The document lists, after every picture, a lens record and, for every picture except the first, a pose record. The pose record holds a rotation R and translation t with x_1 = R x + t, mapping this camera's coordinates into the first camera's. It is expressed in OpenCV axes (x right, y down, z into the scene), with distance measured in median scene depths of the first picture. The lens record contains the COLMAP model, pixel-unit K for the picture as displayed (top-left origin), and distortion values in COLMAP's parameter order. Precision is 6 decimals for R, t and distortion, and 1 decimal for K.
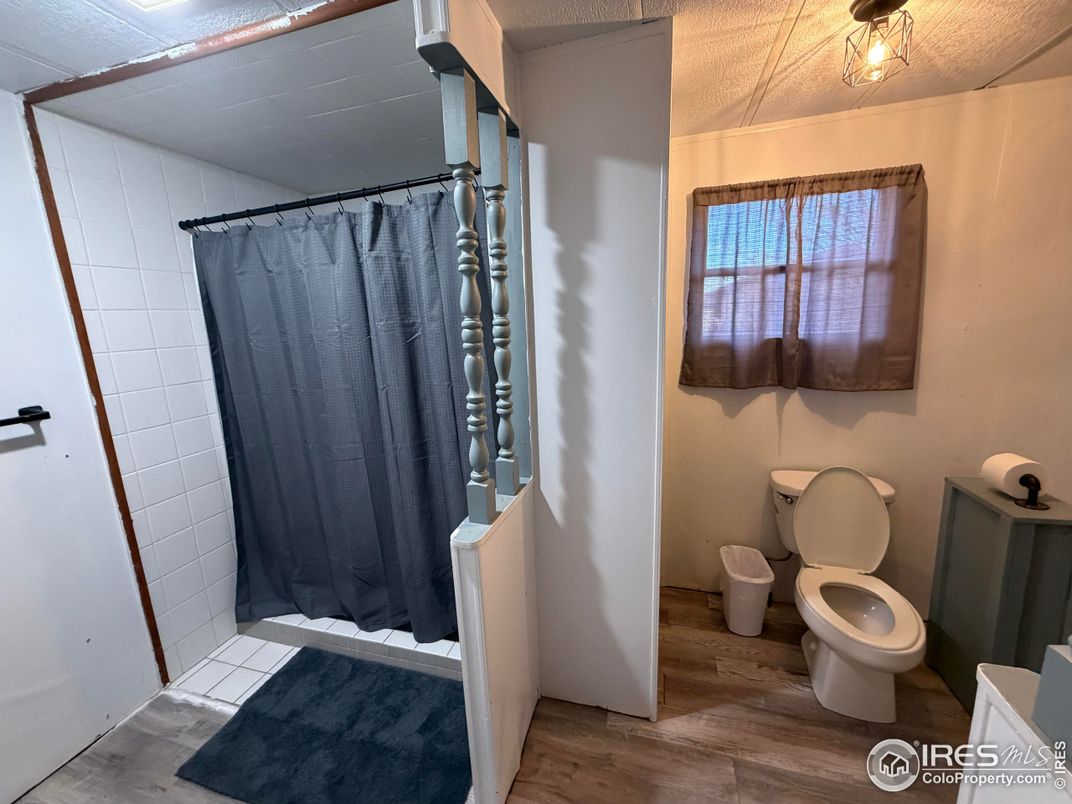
lens RADIAL K [[430.0, 0, 535.8], [0, 430.0, 399.8], [0, 0, 1]] dist [-0.010300, -0.000340]
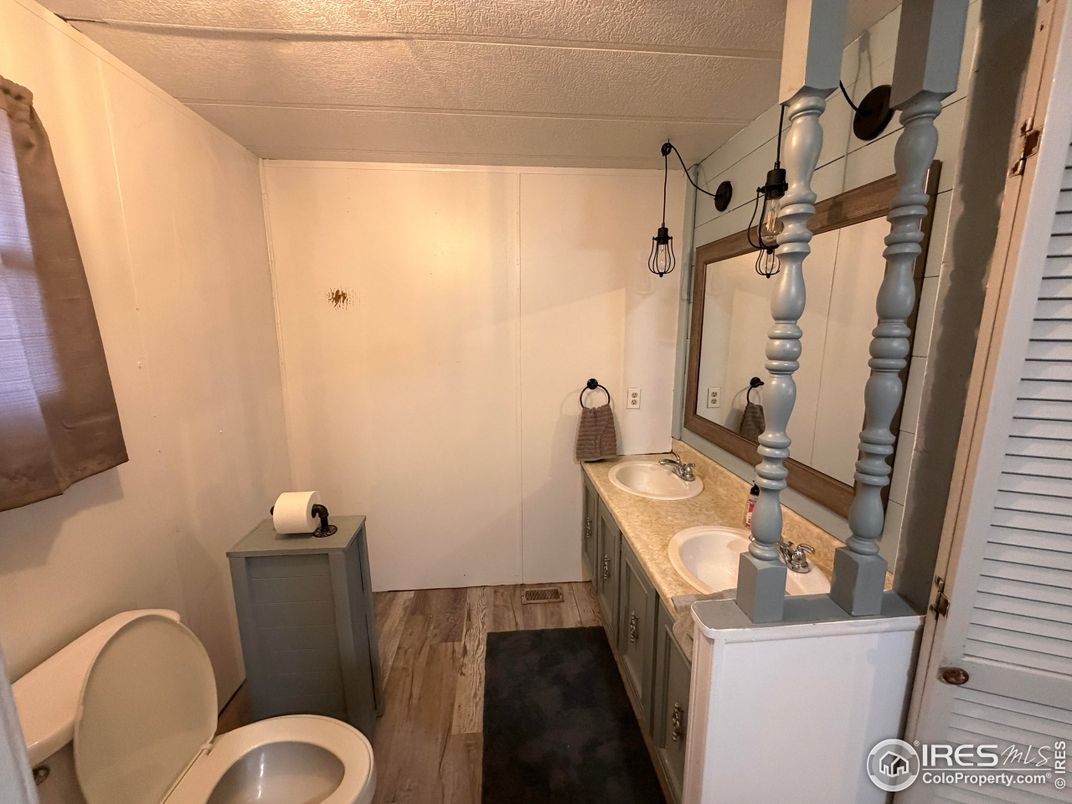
lens RADIAL K [[430.0, 0, 537.6], [0, 430.0, 404.7], [0, 0, 1]] dist [-0.010300, -0.000340]
pose [[-0.362814, -0.132870, 0.922340, 0.065445], [0.190680, 0.958254, 0.213049, -0.129771], [-0.912144, 0.253169, -0.322332, 0.631317]]
